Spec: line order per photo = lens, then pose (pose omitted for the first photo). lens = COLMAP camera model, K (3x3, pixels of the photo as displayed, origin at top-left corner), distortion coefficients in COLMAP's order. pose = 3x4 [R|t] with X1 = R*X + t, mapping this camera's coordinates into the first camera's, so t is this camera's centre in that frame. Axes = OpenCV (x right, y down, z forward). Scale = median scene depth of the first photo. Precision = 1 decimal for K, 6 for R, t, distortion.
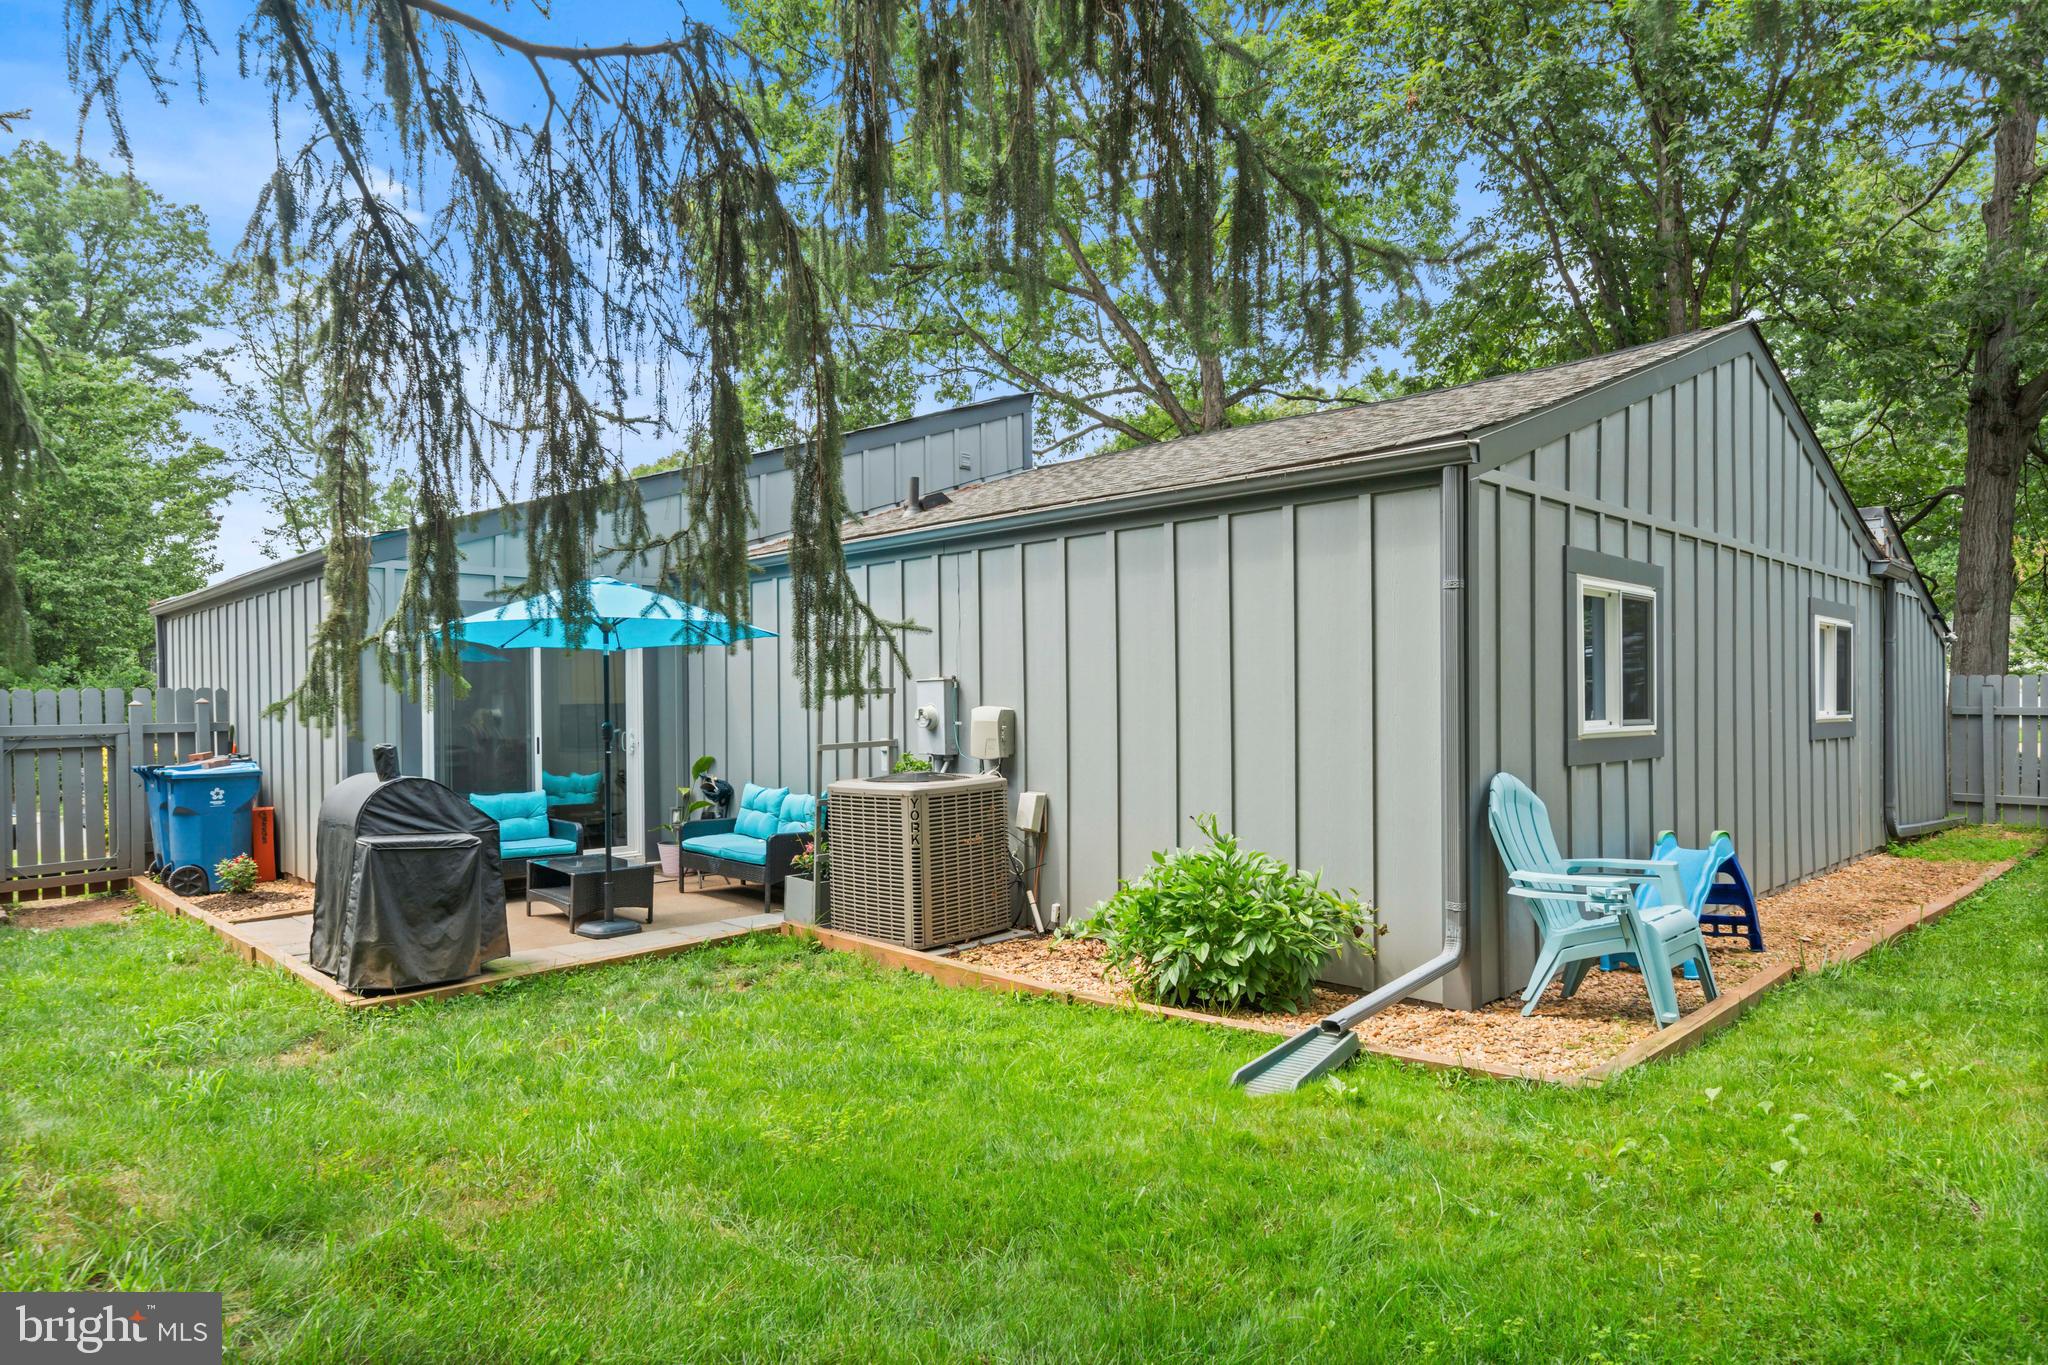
lens RADIAL K [[1206.4, 0, 1028.3], [0, 1206.4, 698.6], [0, 0, 1]] dist [0.004872, 0.000168]
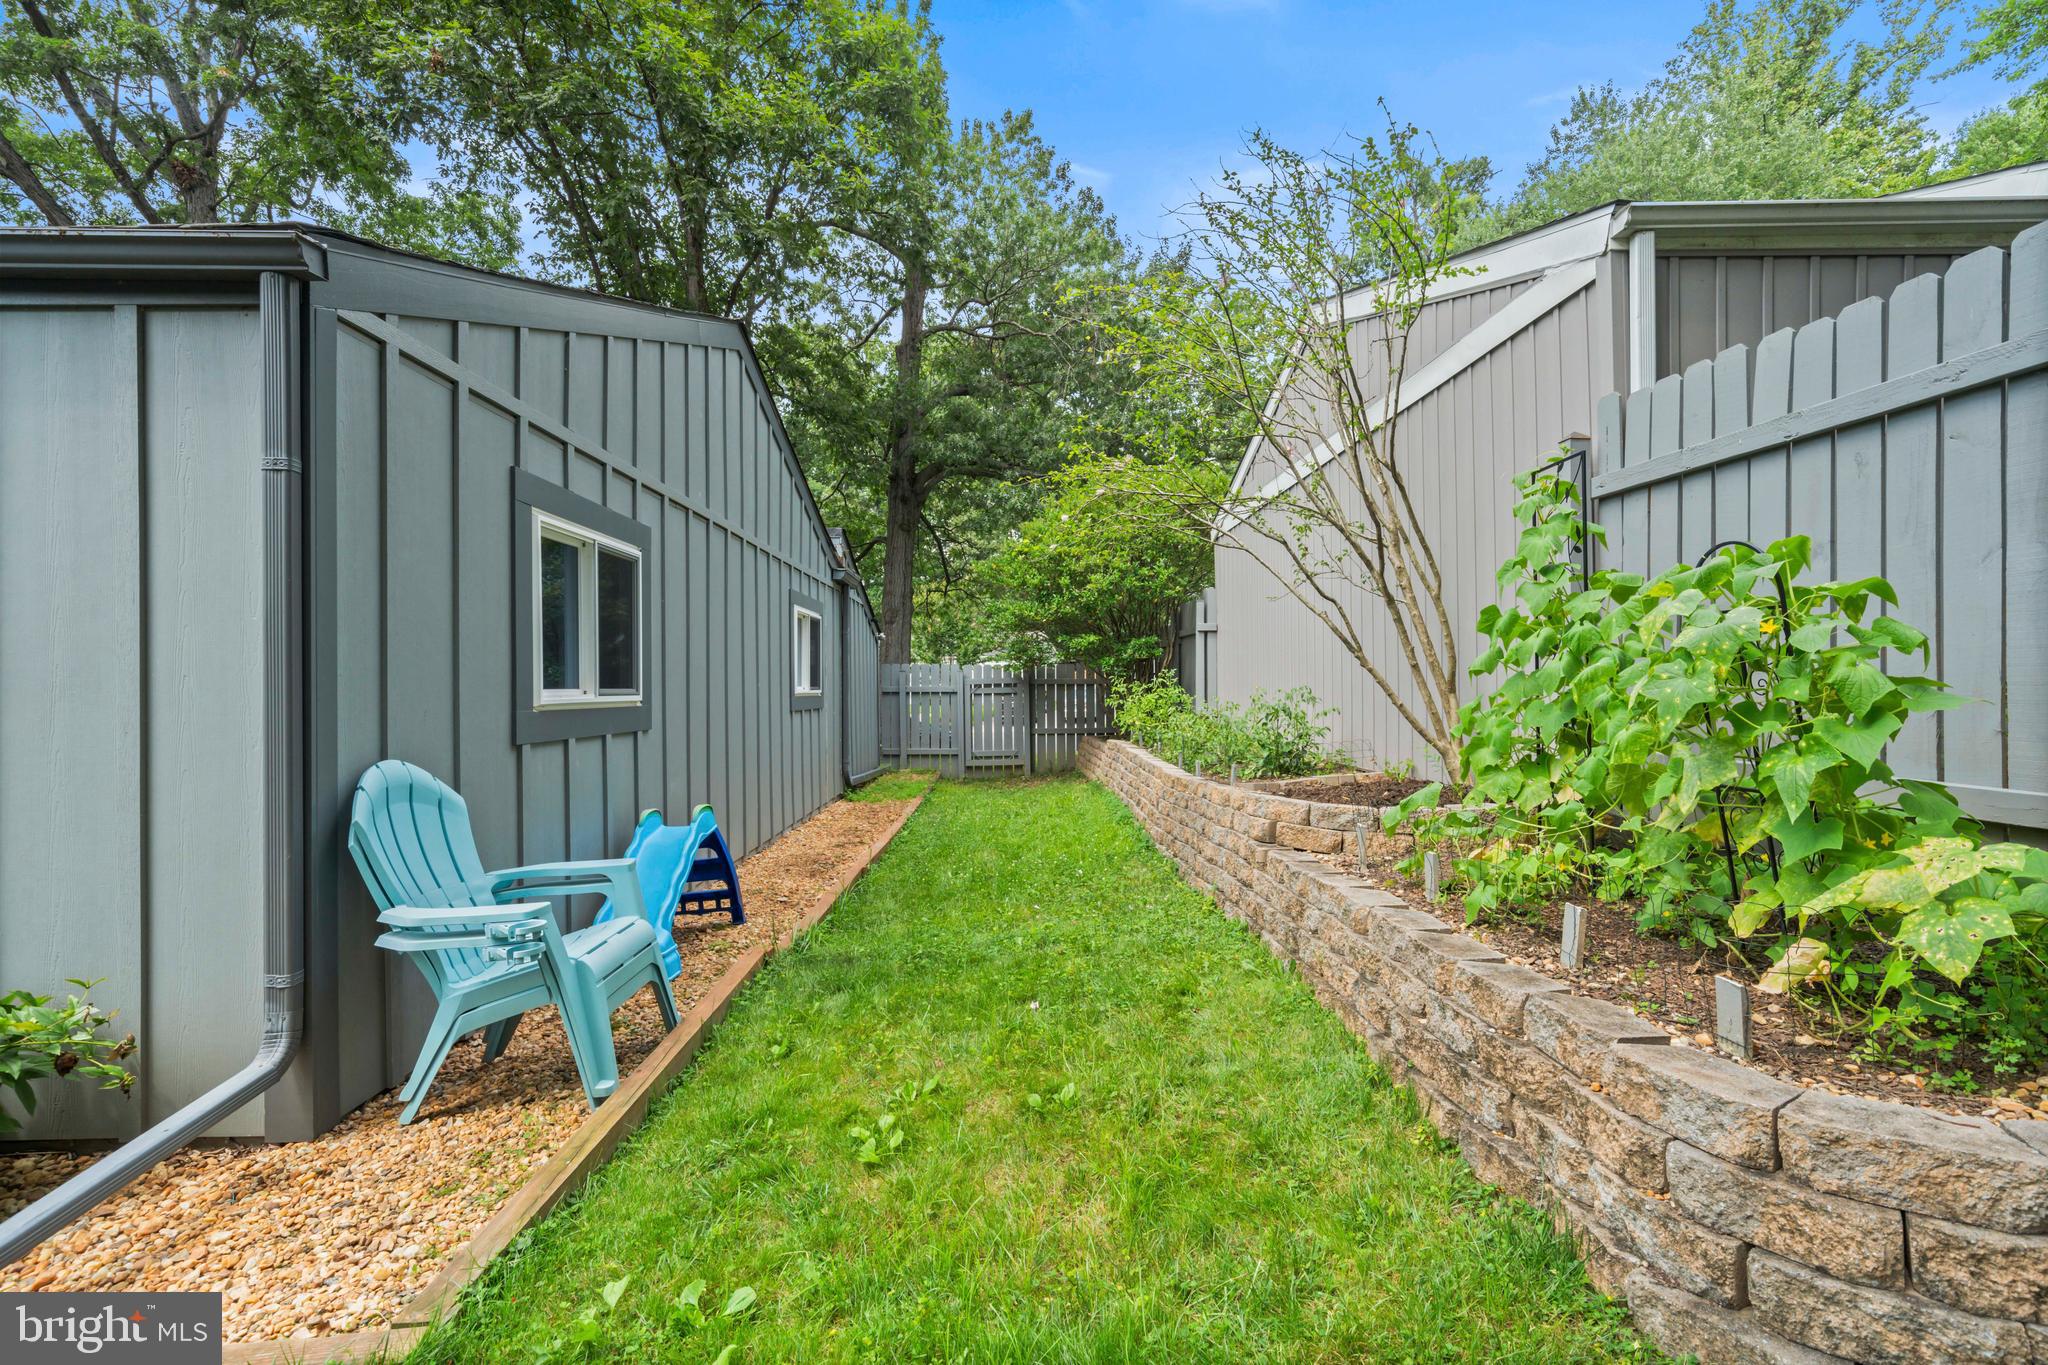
lens RADIAL K [[885.8, 0, 1024.6], [0, 885.8, 683.9], [0, 0, 1]] dist [-0.002816, 0.000610]
pose [[0.680425, 0.003100, 0.732811, 0.230076], [0.002381, 0.999976, -0.006441, 0.018694], [-0.732814, 0.006127, 0.680402, 0.333800]]
